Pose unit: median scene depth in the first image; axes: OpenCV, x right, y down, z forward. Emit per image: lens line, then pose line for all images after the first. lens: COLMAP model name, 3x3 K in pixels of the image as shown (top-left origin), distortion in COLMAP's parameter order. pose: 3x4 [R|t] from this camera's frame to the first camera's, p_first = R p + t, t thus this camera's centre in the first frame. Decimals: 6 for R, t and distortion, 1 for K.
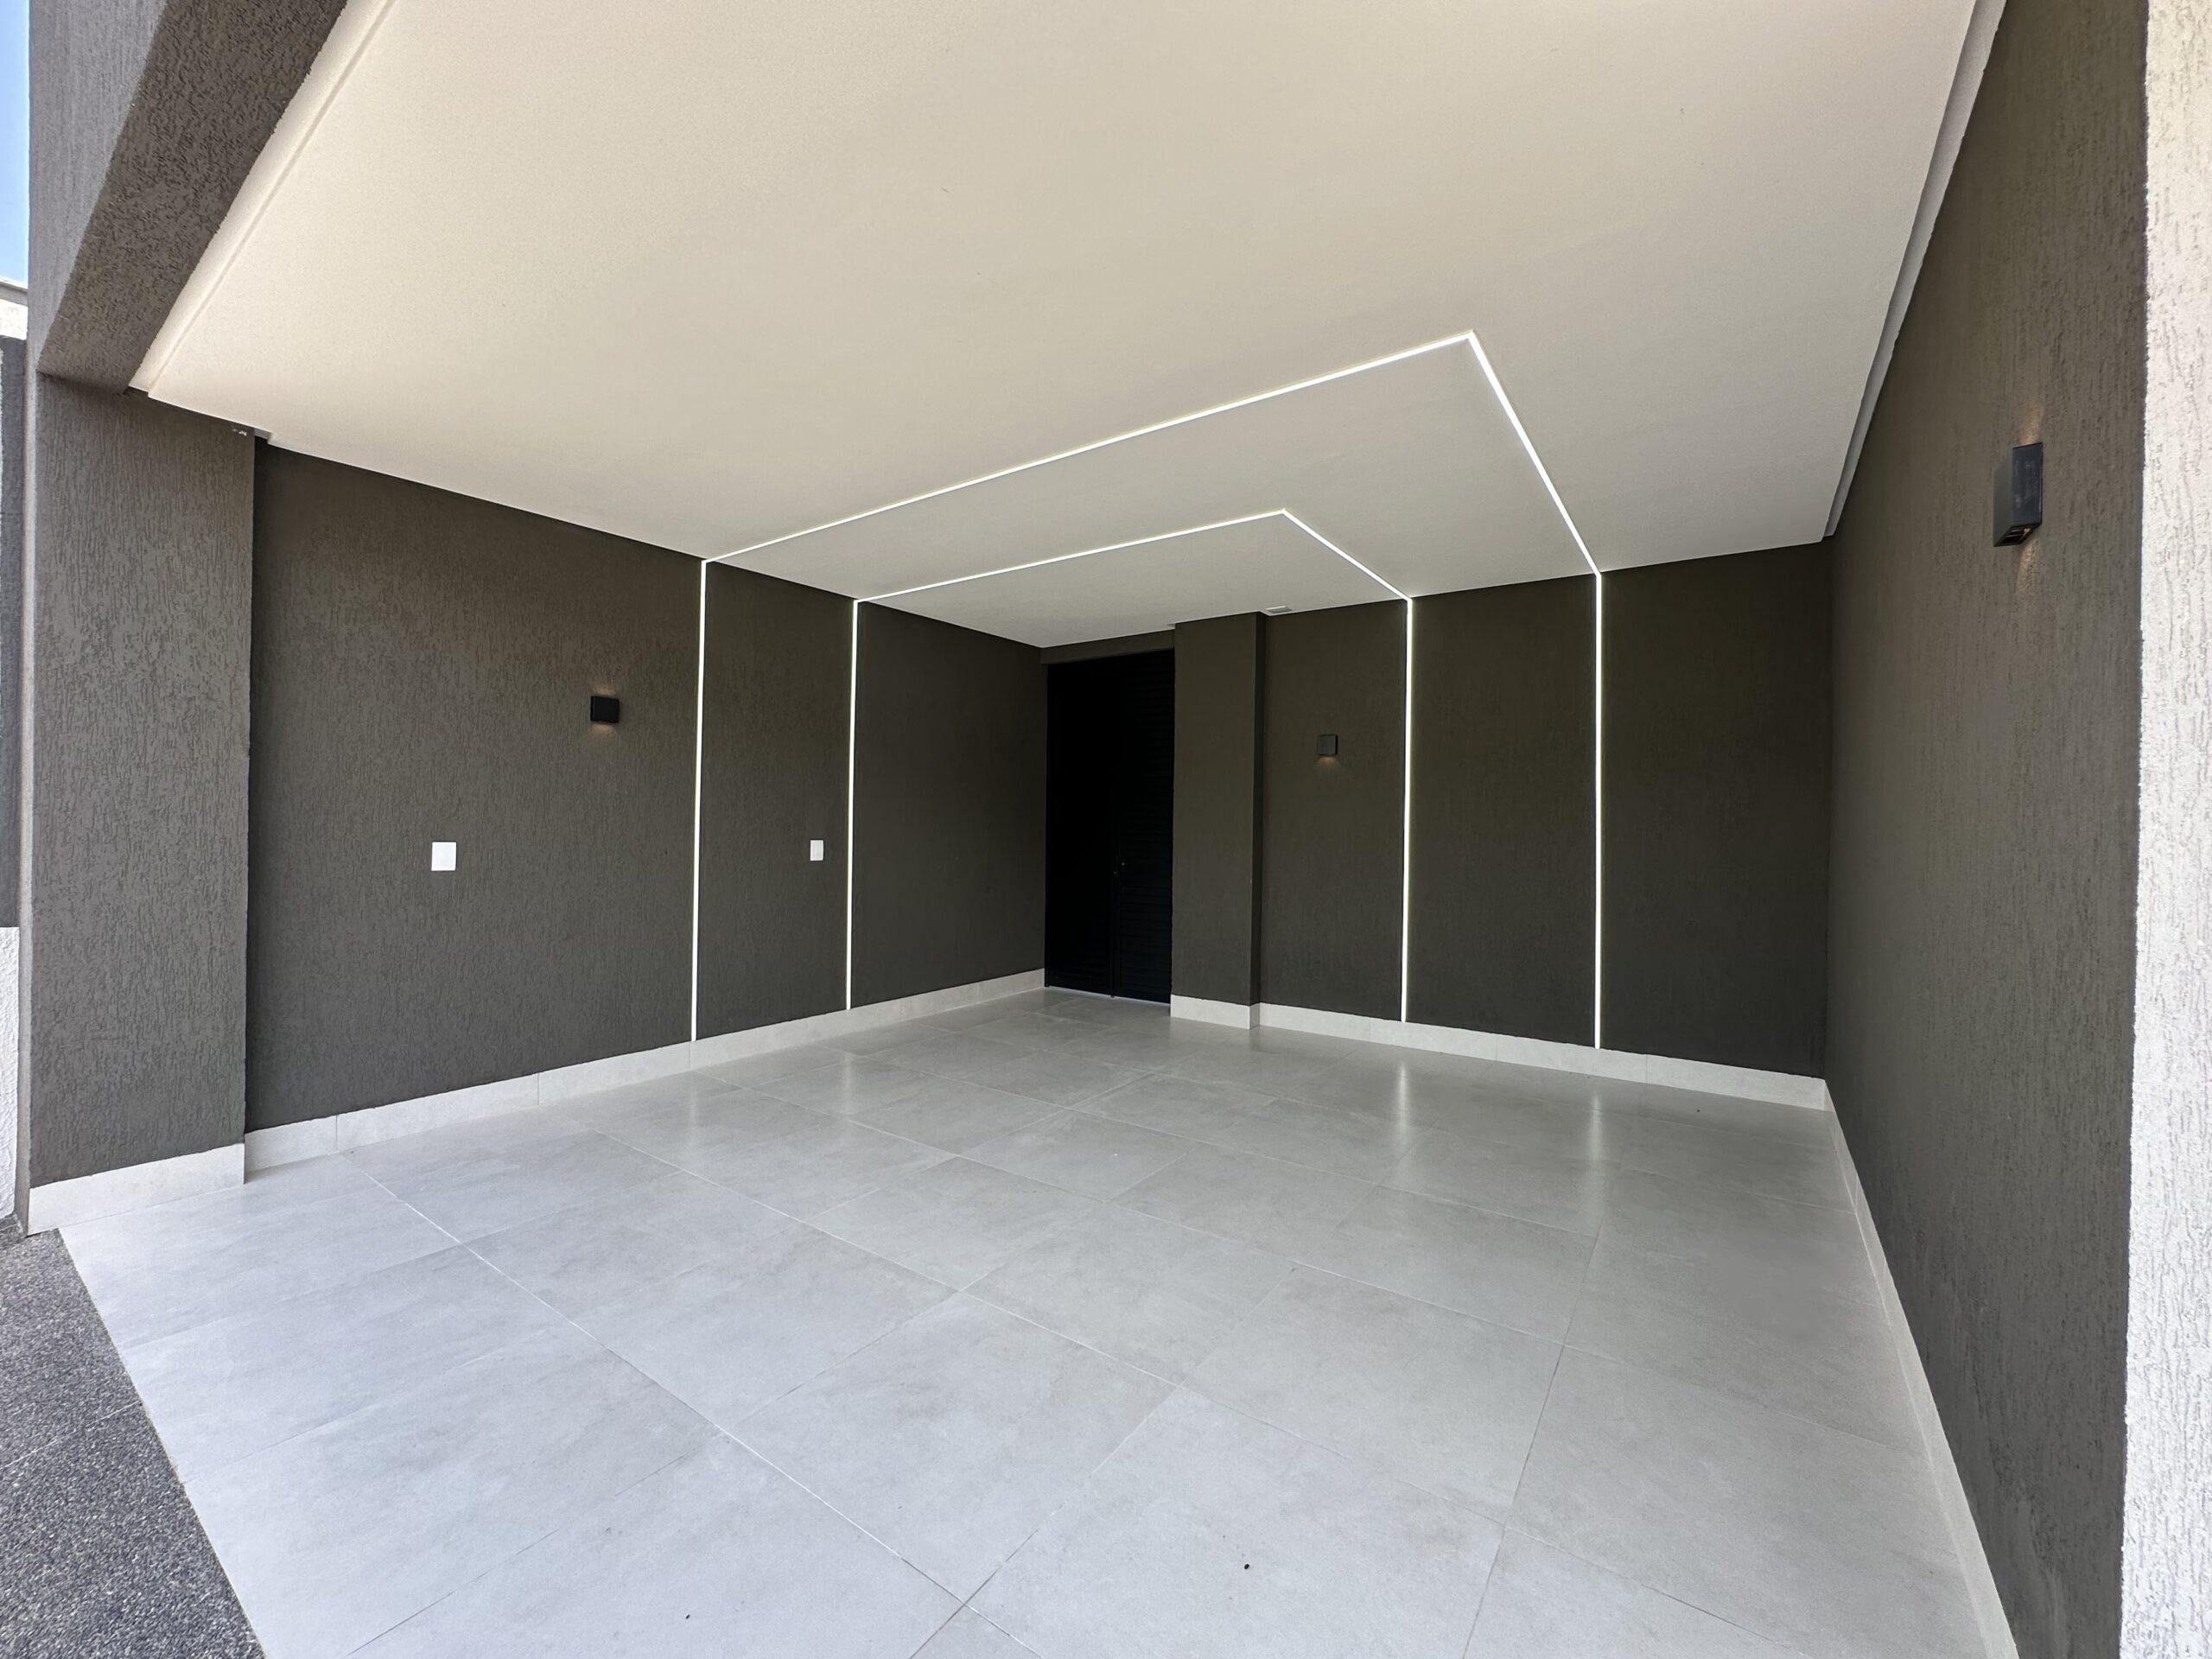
lens RADIAL K [[883.7, 0, 1106.0], [0, 883.7, 829.5], [0, 0, 1]] dist [0.000406, 0.000116]
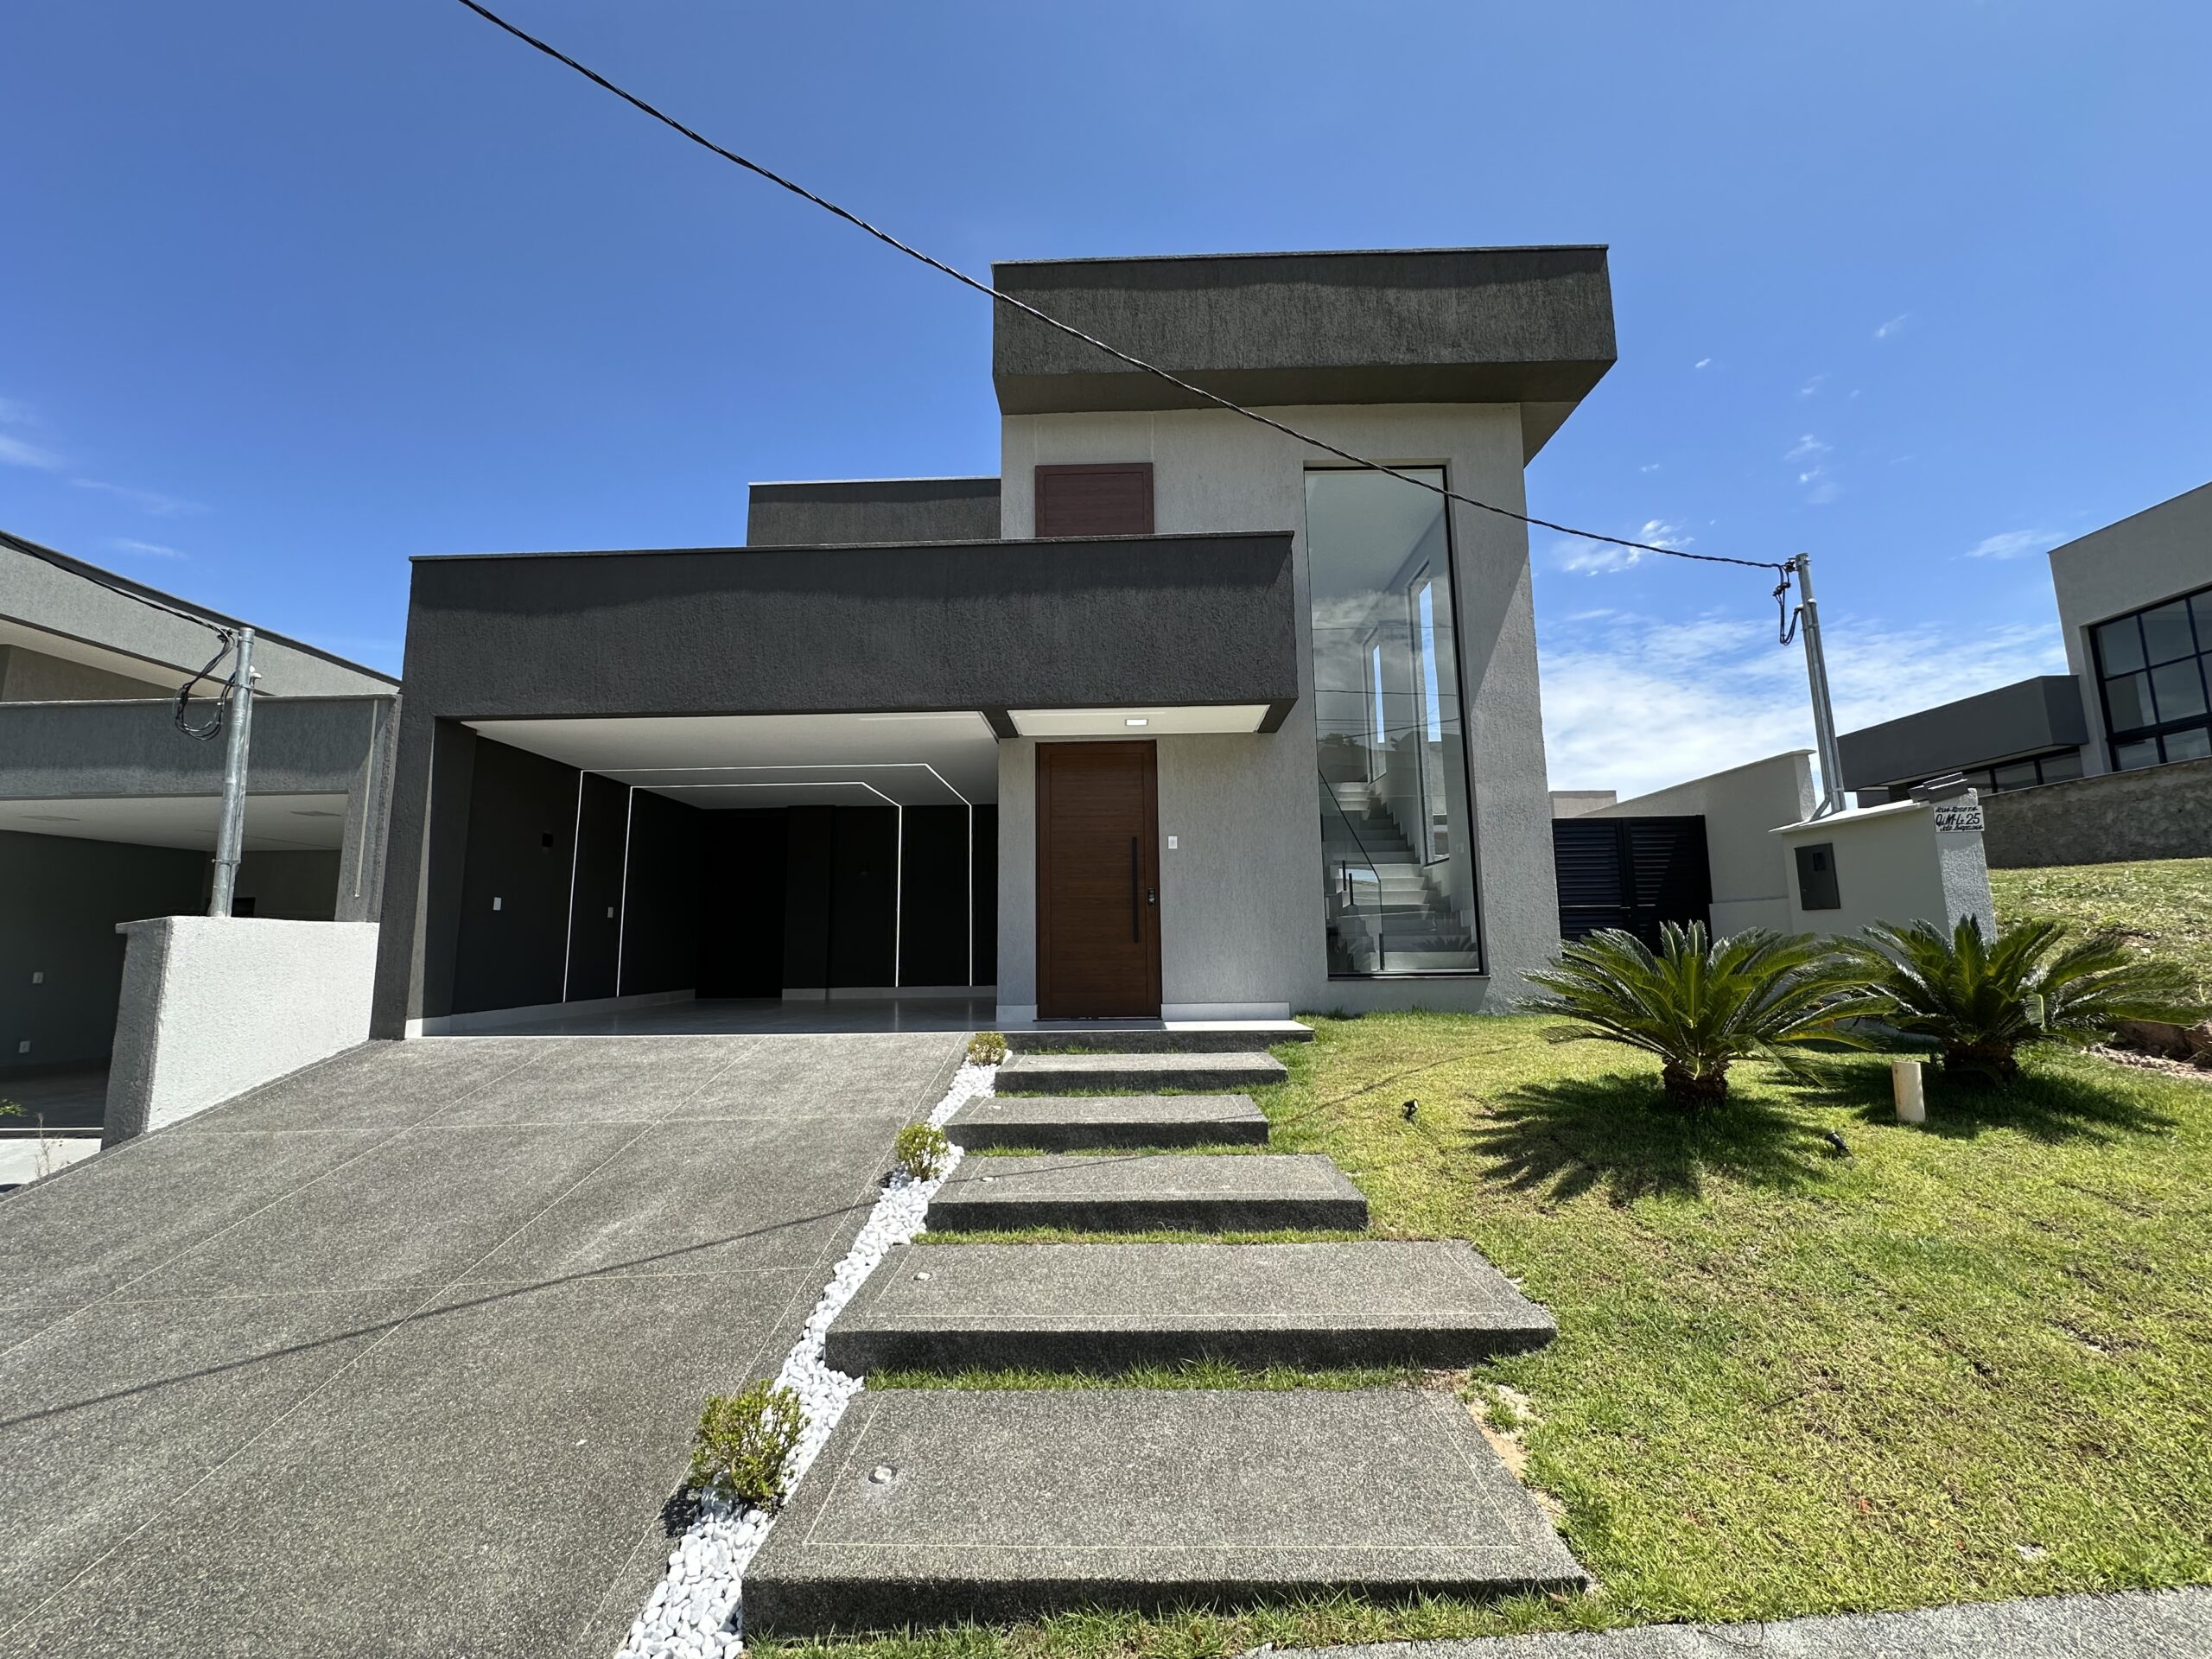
lens RADIAL K [[883.7, 0, 1106.0], [0, 883.7, 829.5], [0, 0, 1]] dist [0.000406, 0.000116]
pose [[0.830125, 0.055299, 0.554828, -0.512582], [0.020931, 0.991278, -0.130115, 0.119856], [-0.557184, 0.119625, 0.821727, -1.241707]]
